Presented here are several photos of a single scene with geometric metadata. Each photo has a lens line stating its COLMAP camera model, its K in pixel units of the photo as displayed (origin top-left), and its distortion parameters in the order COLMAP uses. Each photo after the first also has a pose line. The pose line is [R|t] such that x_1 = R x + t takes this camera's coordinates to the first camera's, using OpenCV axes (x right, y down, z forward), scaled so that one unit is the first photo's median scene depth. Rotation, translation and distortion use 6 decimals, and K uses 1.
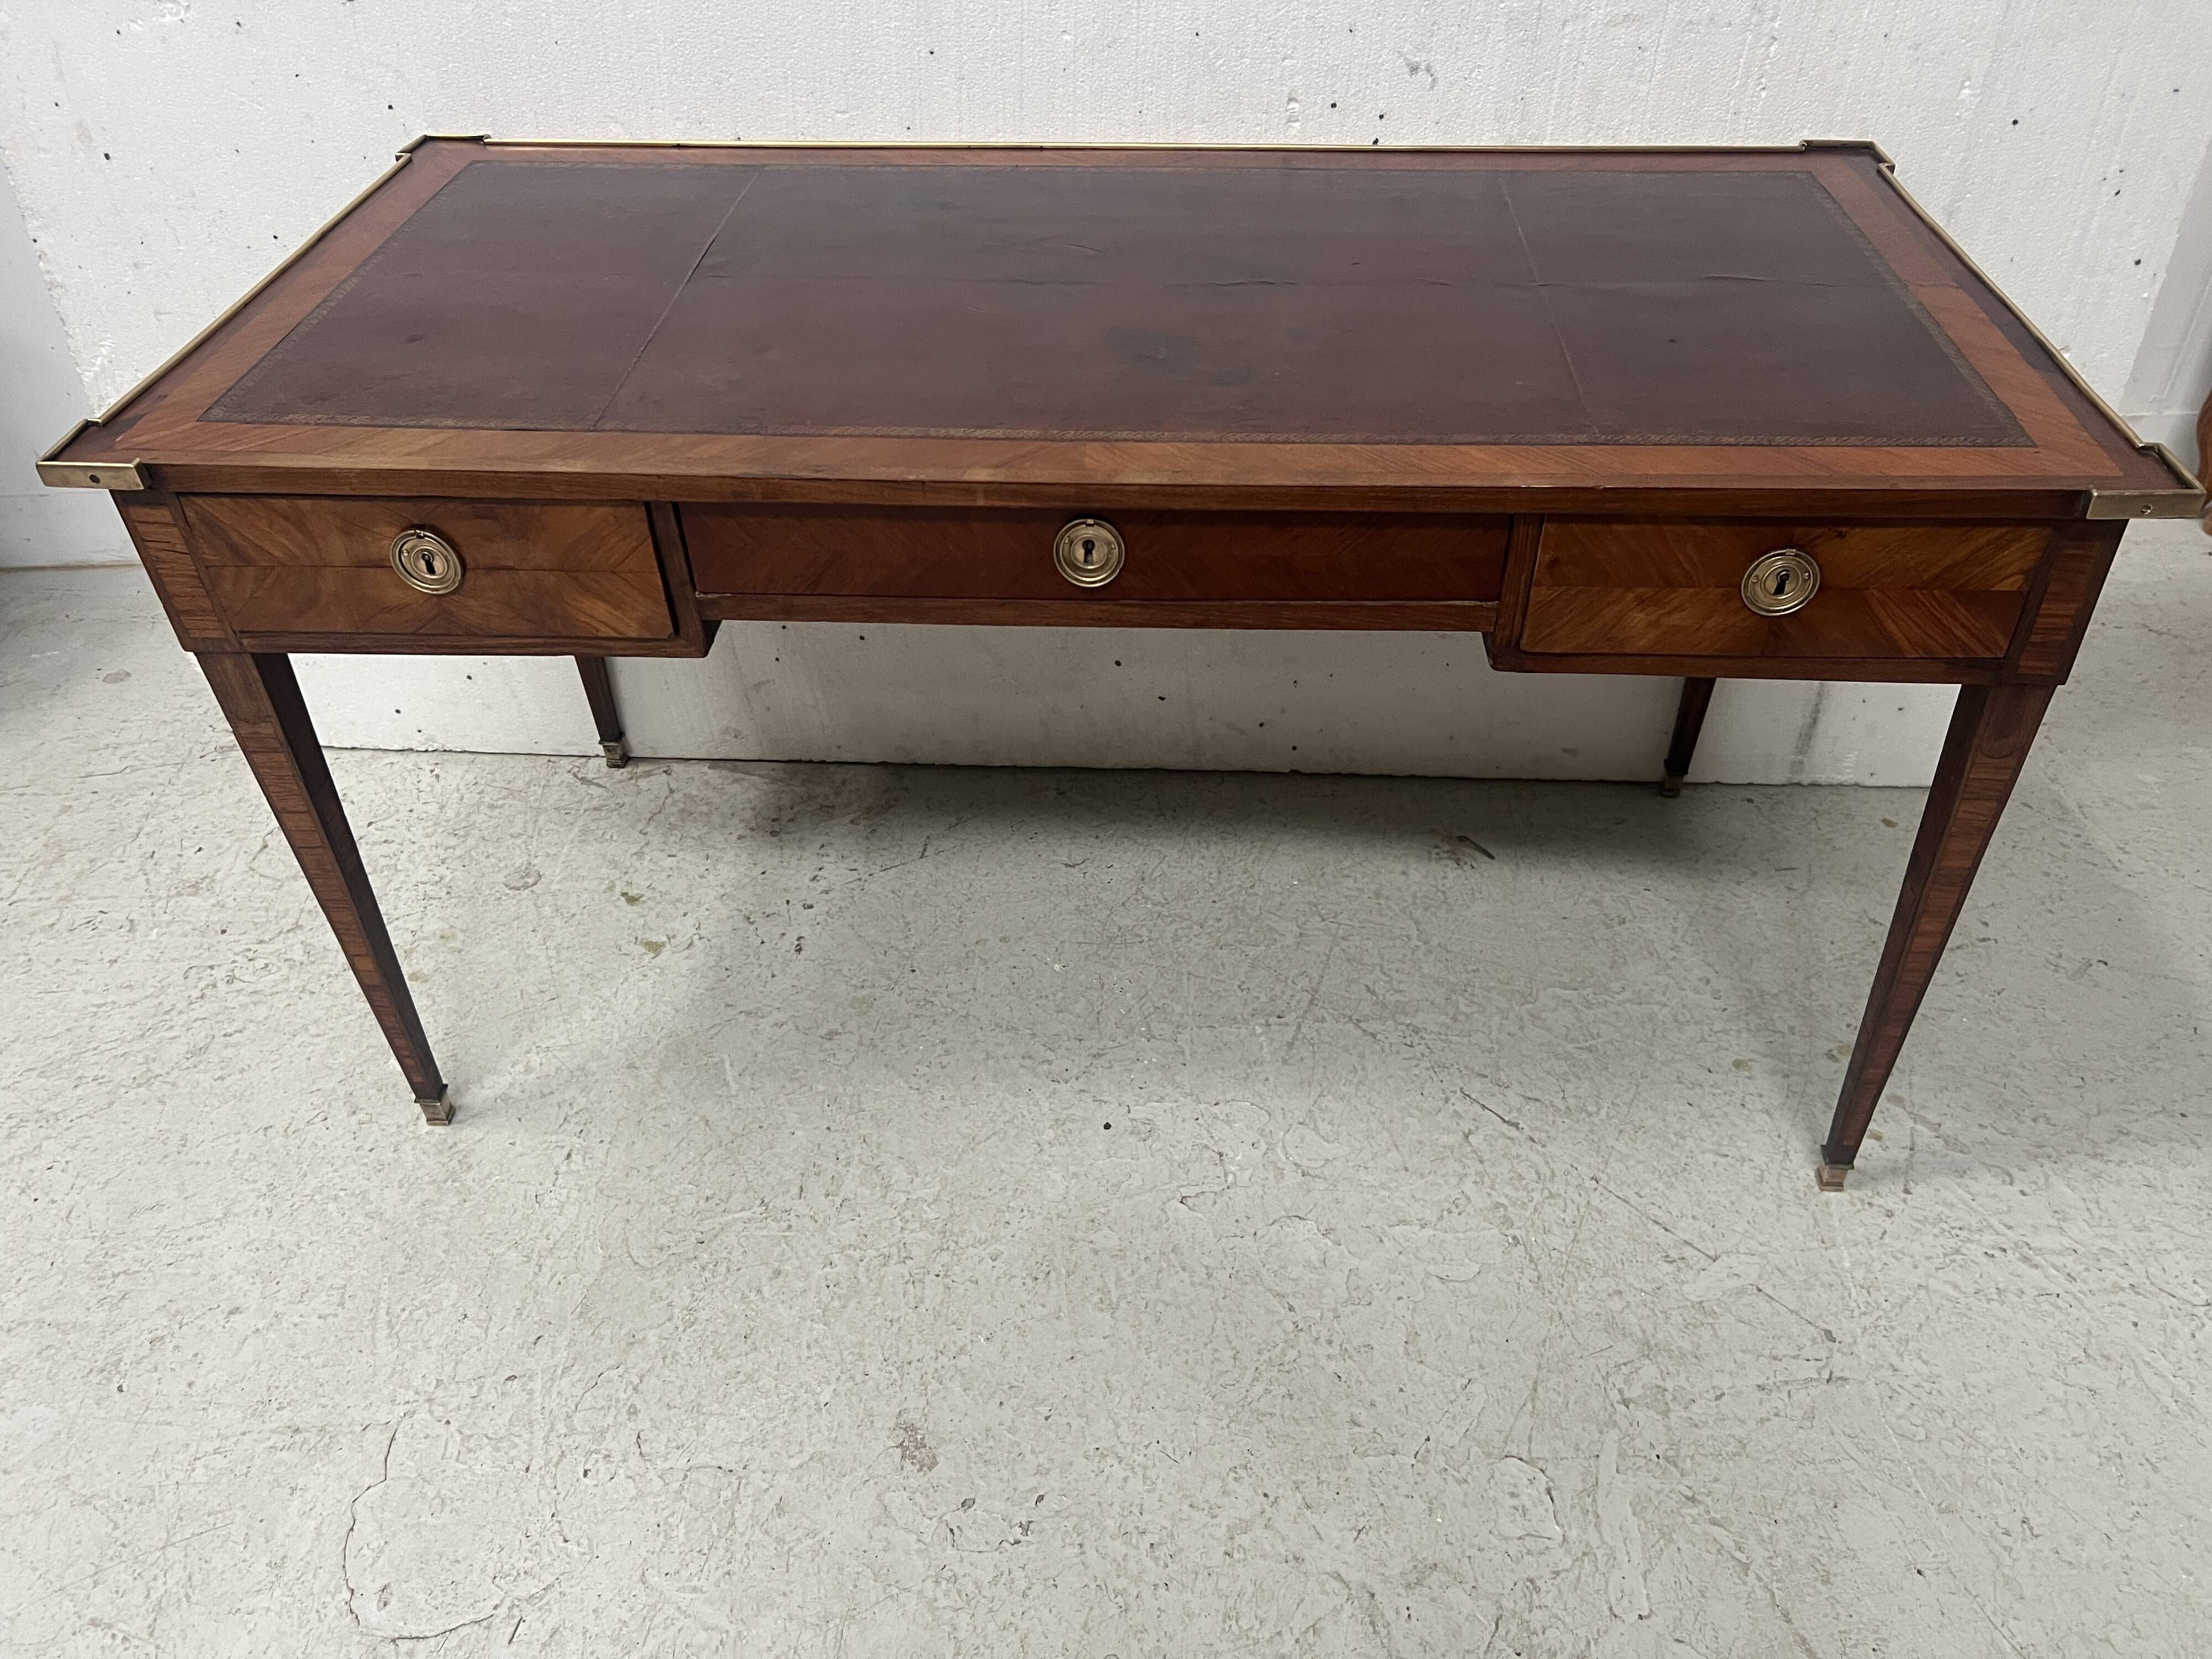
lens RADIAL K [[1685.4, 0, 1103.8], [0, 1685.4, 843.7], [0, 0, 1]] dist [0.047176, -0.055550]
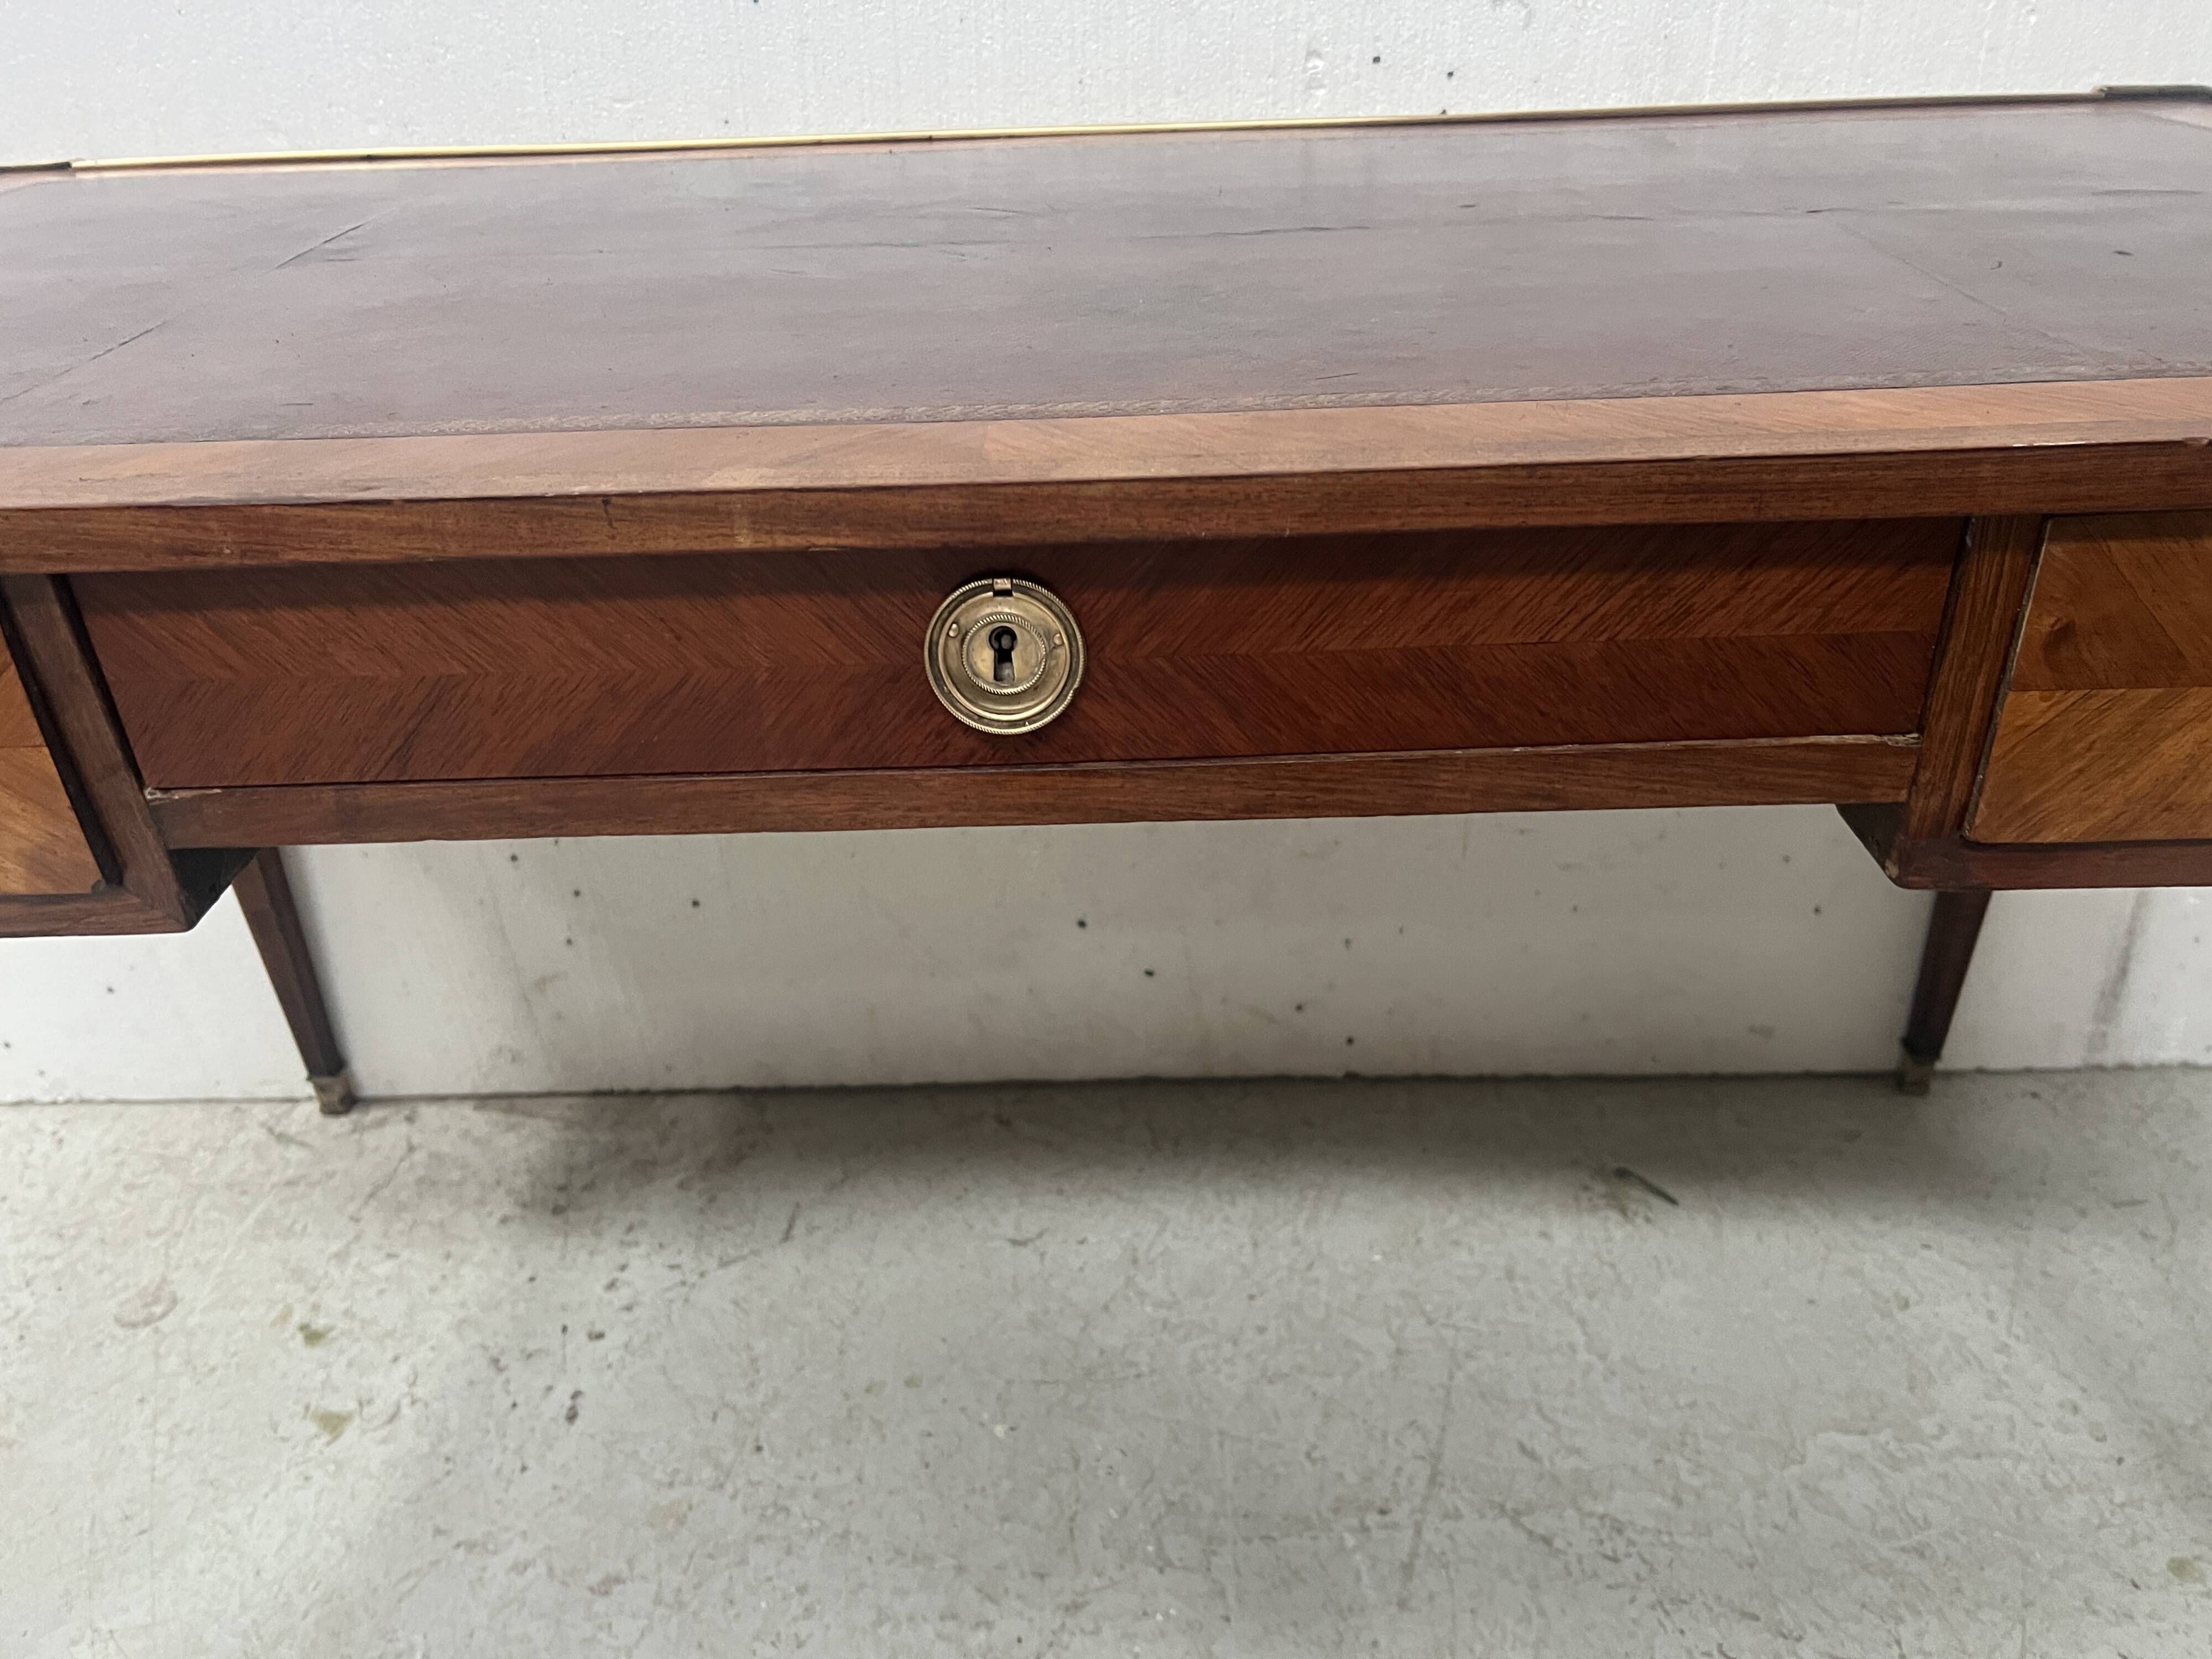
lens RADIAL K [[1685.4, 0, 1106.1], [0, 1685.4, 841.2], [0, 0, 1]] dist [0.047176, -0.055550]
pose [[0.998942, -0.039252, 0.023957, 0.003849], [0.042682, 0.985307, -0.165374, -0.034081], [-0.017114, 0.166222, 0.985940, 0.390064]]
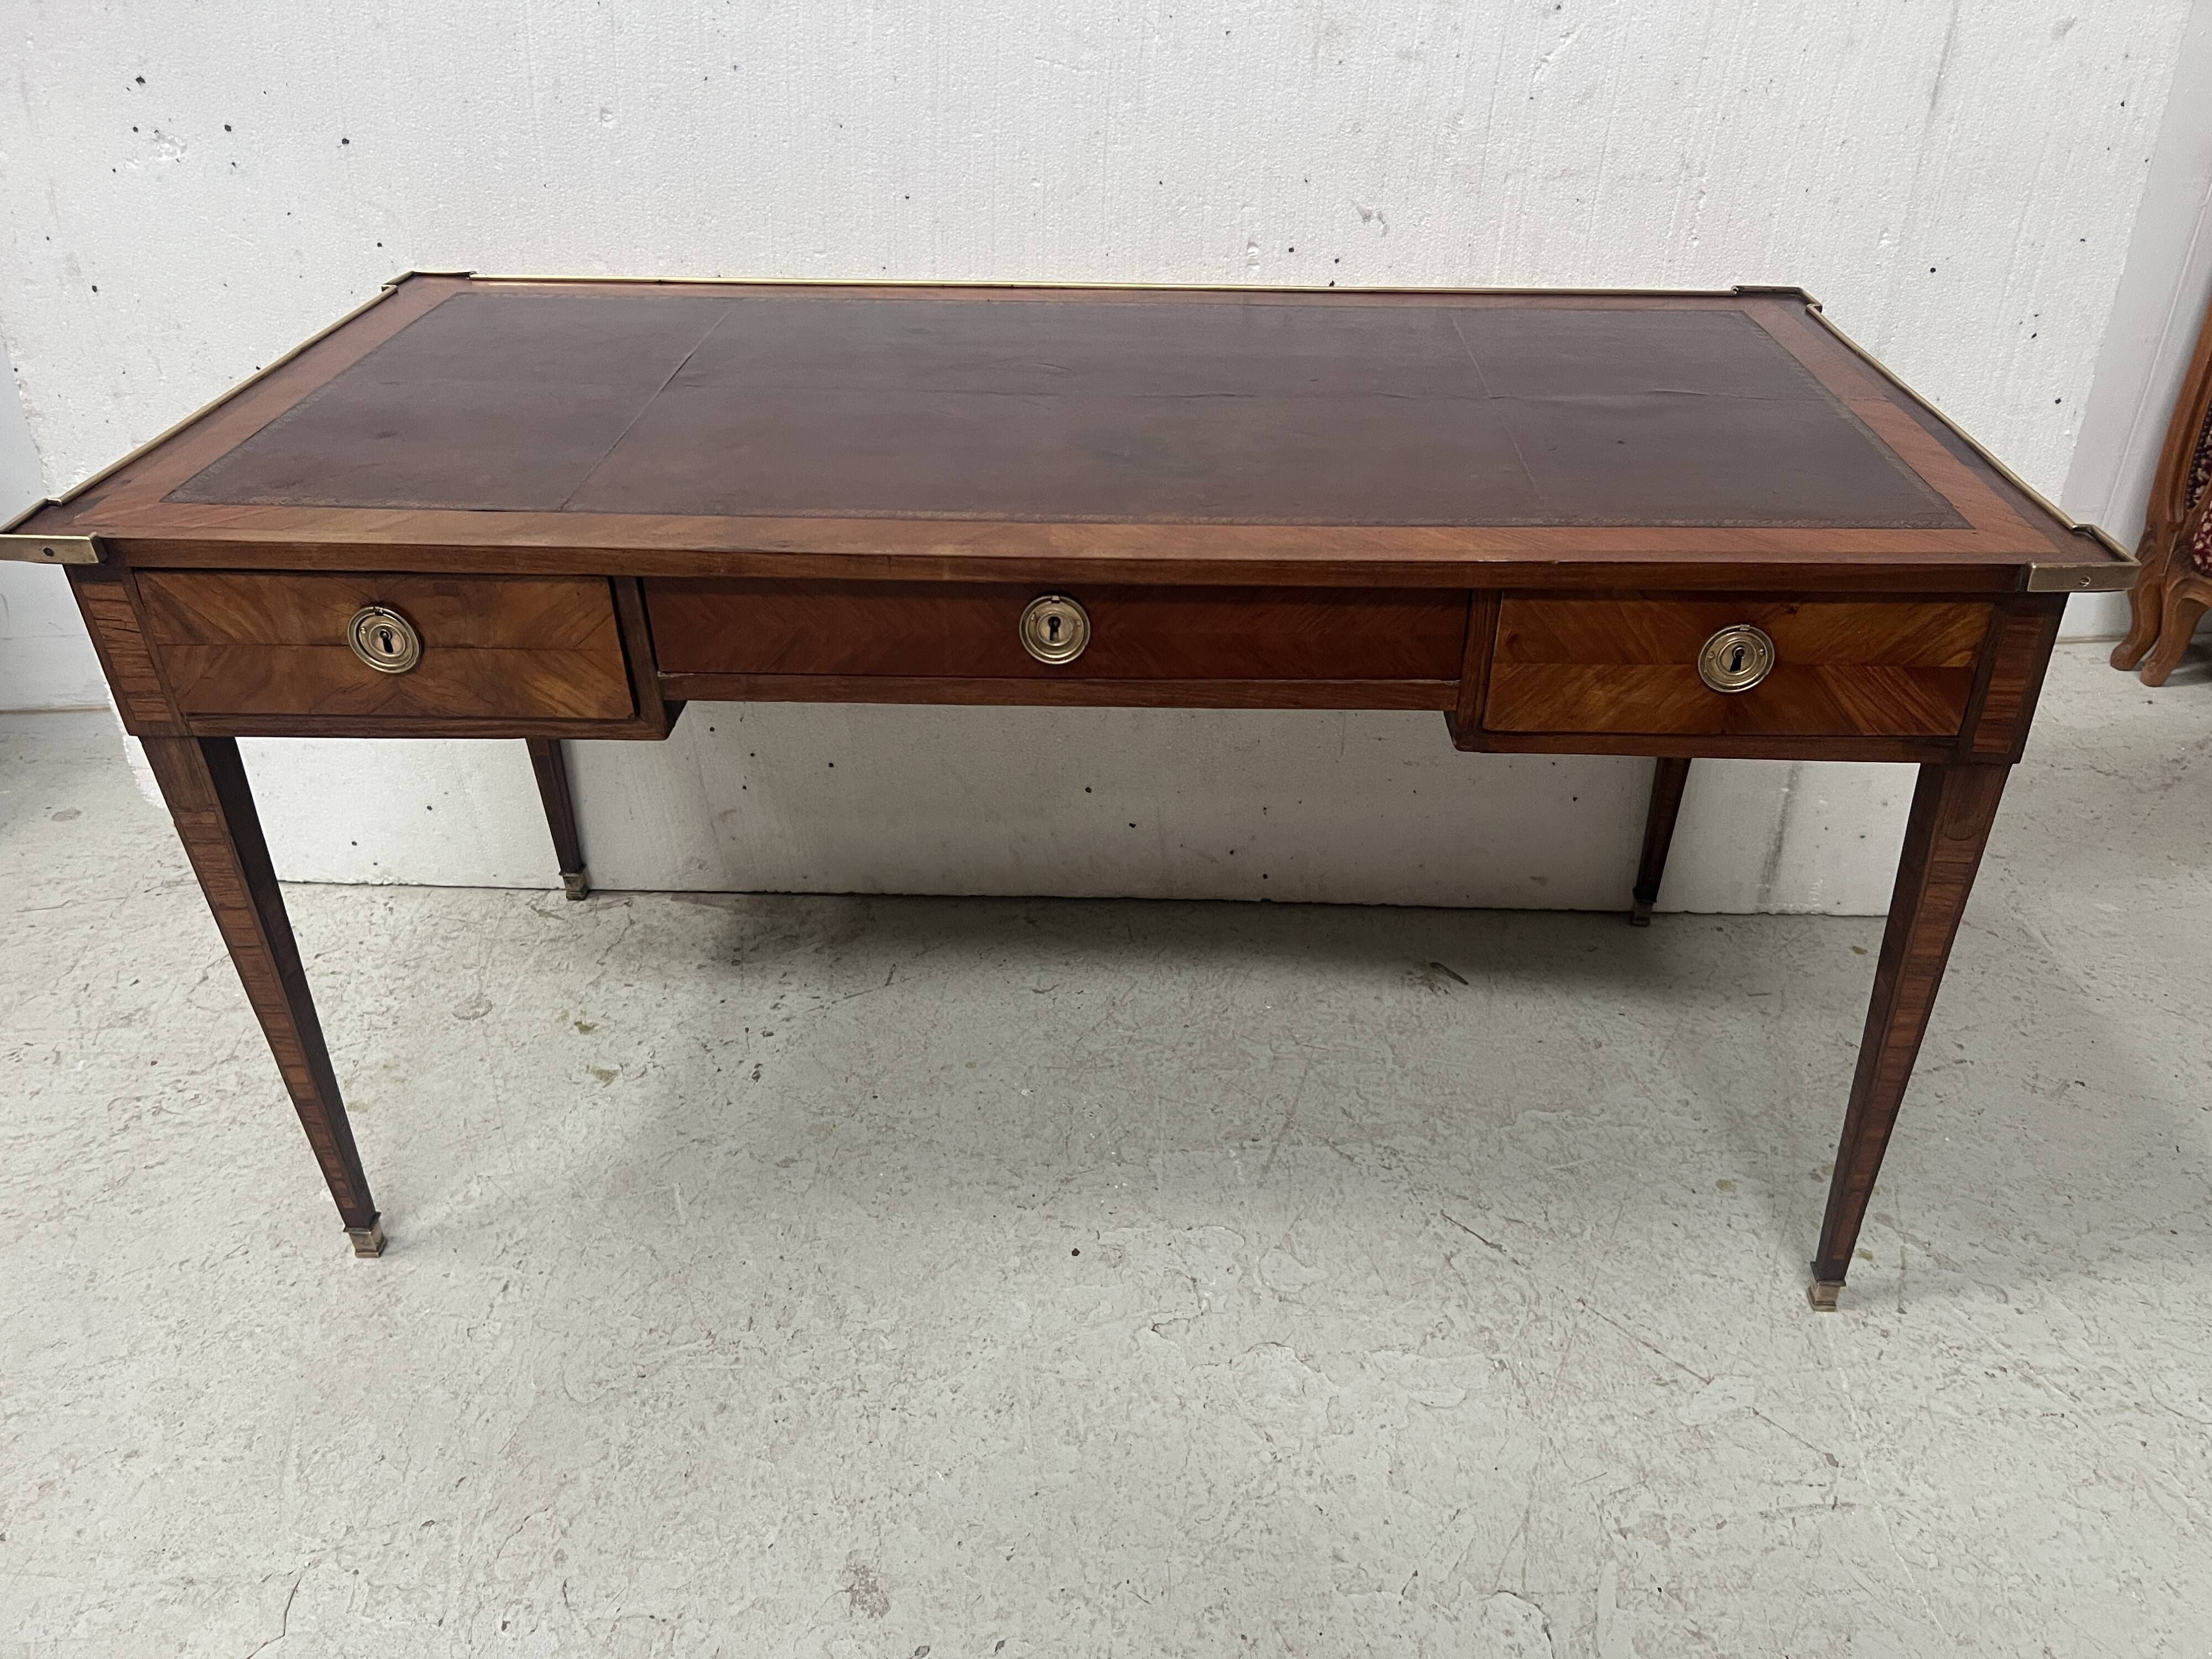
lens RADIAL K [[1685.4, 0, 1132.1], [0, 1685.4, 810.2], [0, 0, 1]] dist [0.047176, -0.055550]
pose [[0.999522, 0.000071, 0.030911, 0.004411], [0.004210, 0.990366, -0.138409, 0.050067], [-0.030623, 0.138473, 0.989893, 0.014179]]
